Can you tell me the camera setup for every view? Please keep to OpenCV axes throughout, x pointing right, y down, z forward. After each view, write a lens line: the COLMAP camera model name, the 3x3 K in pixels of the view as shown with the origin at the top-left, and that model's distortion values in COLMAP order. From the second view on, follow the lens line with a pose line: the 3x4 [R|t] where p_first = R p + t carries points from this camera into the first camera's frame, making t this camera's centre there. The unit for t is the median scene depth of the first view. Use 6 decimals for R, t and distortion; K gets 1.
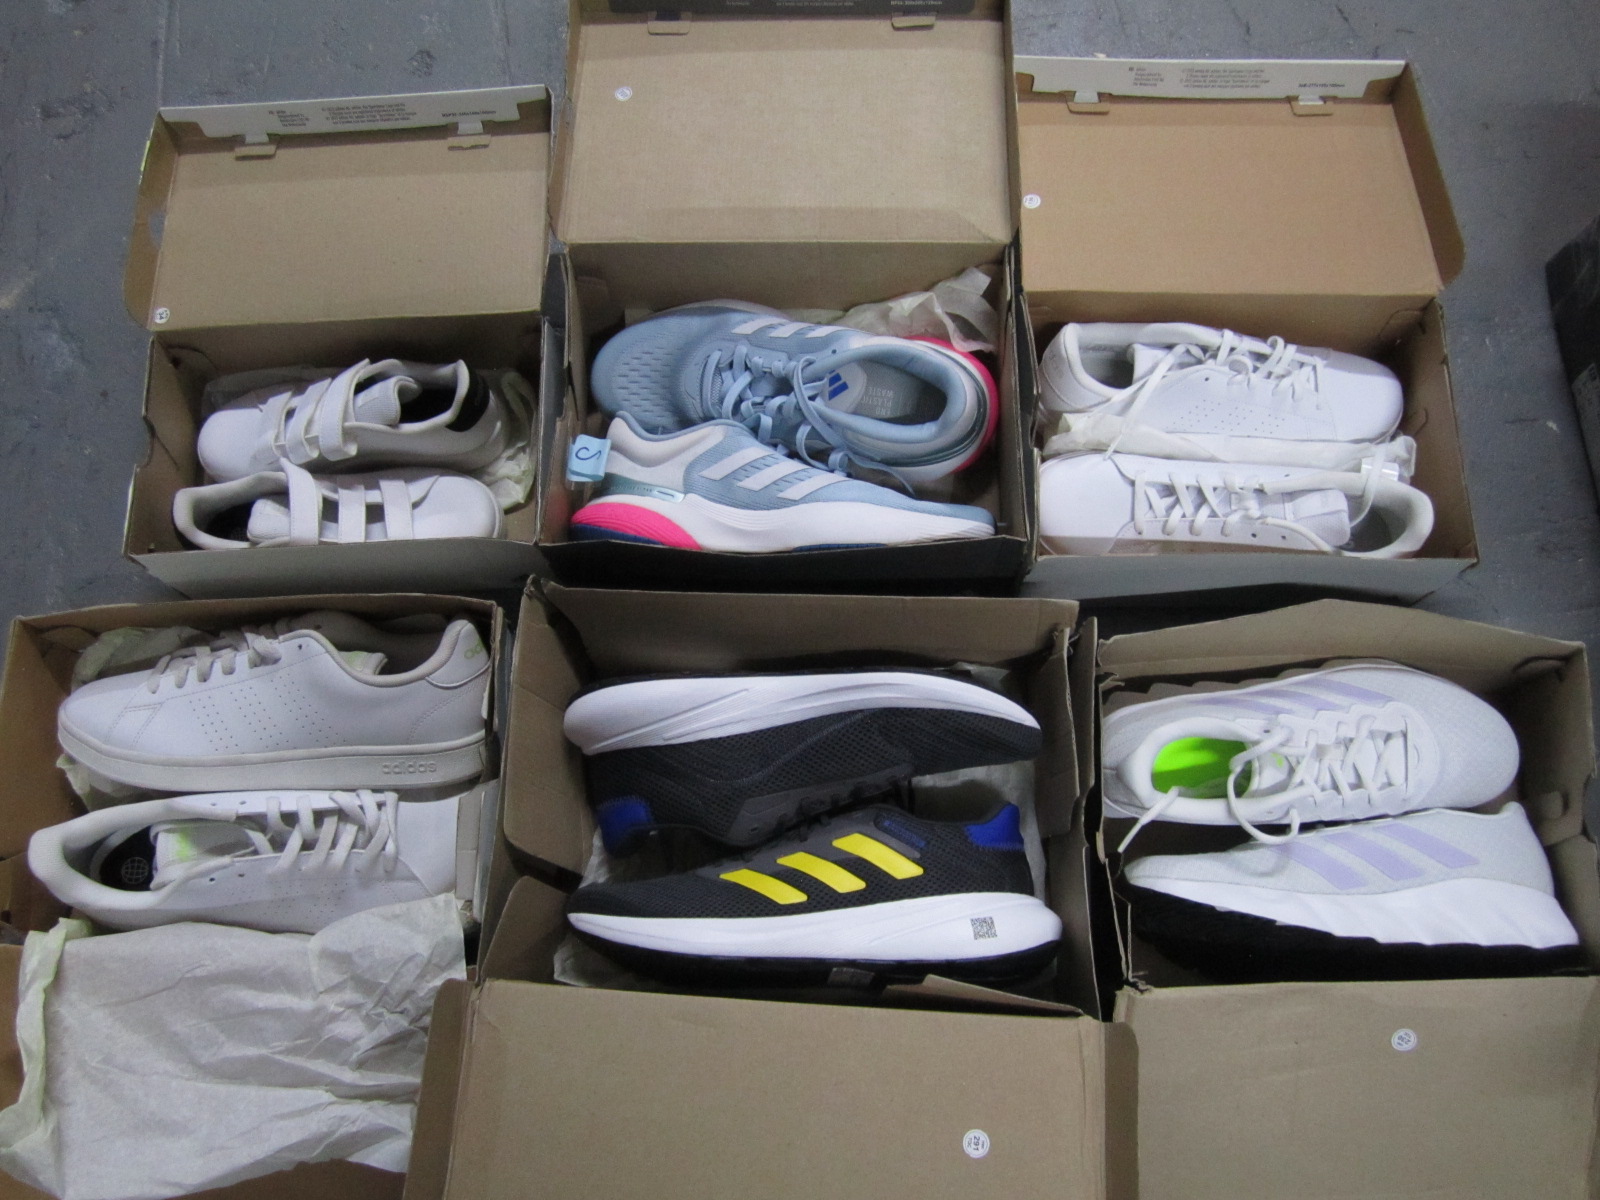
lens RADIAL K [[1389.8, 0, 800.0], [0, 1389.8, 600.0], [0, 0, 1]] dist [-0.047692, -0.002190]
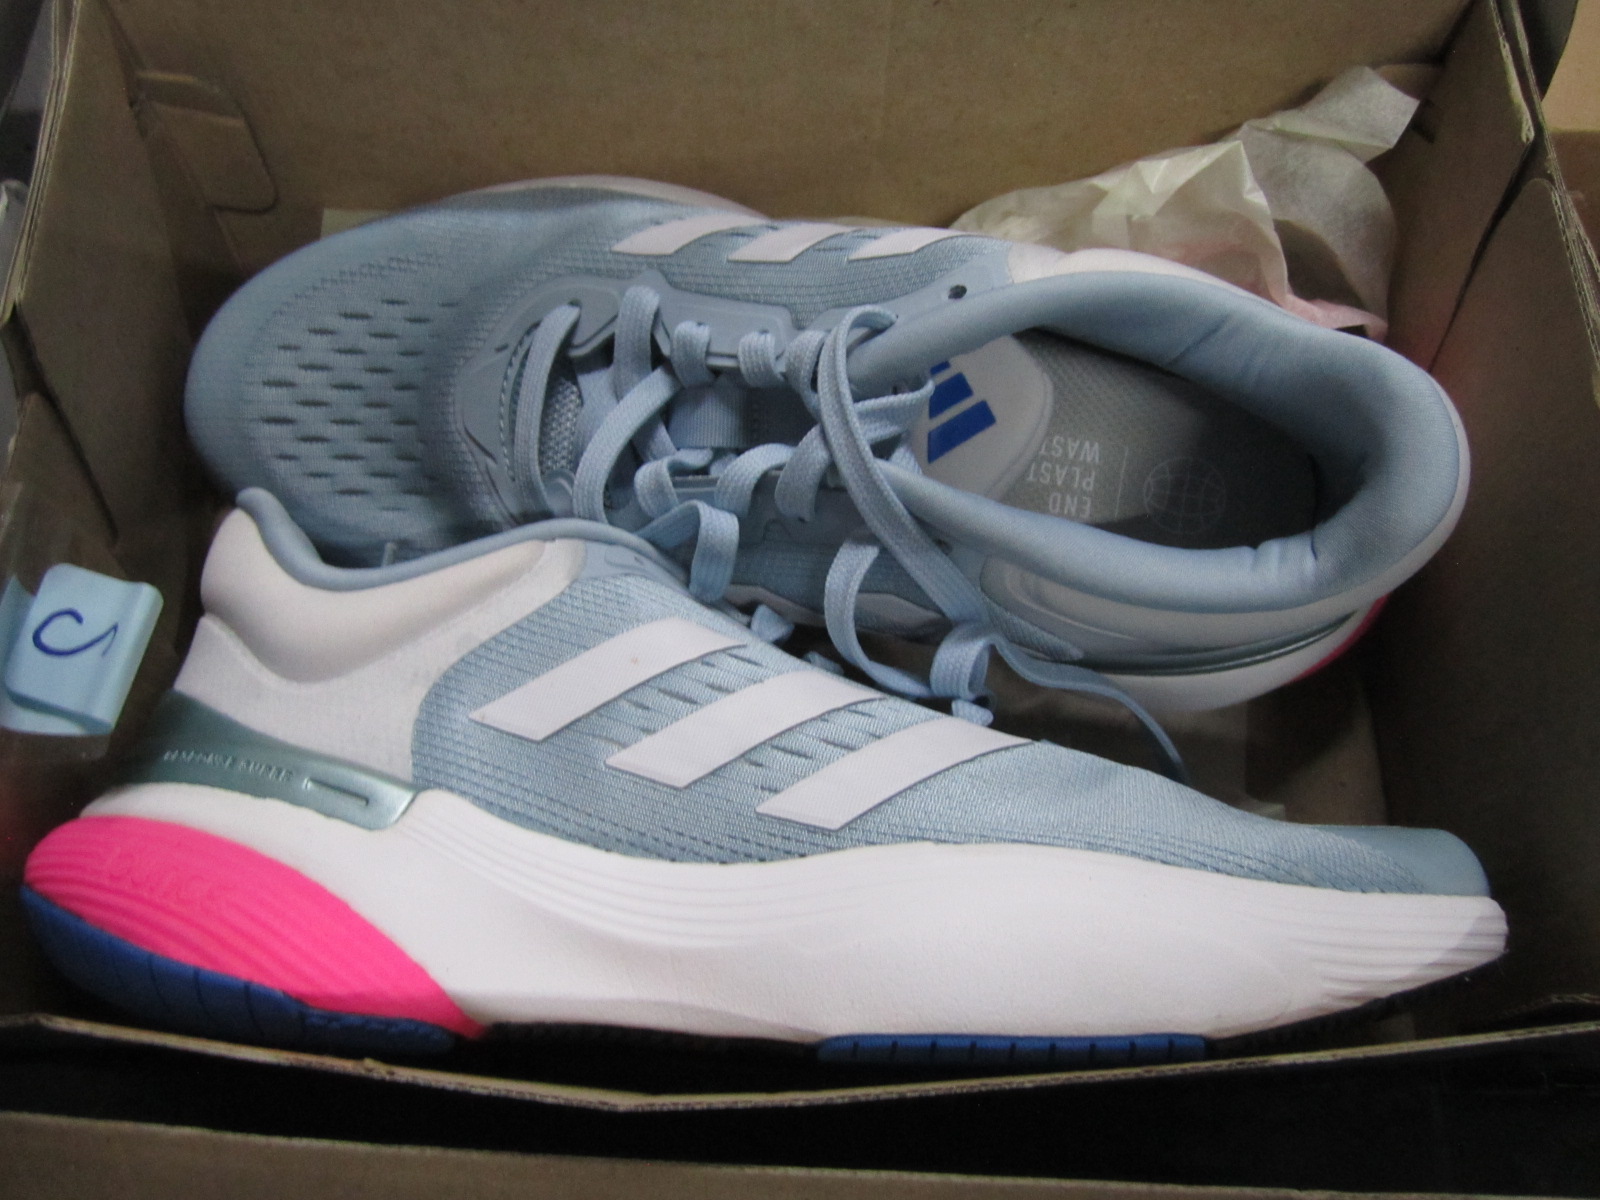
lens RADIAL K [[1389.8, 0, 800.0], [0, 1389.8, 600.0], [0, 0, 1]] dist [-0.047692, -0.002190]
pose [[0.998809, 0.012903, 0.047060, -0.020666], [-0.009203, 0.996909, -0.078027, -0.091125], [-0.047921, 0.077501, 0.995840, 0.709874]]
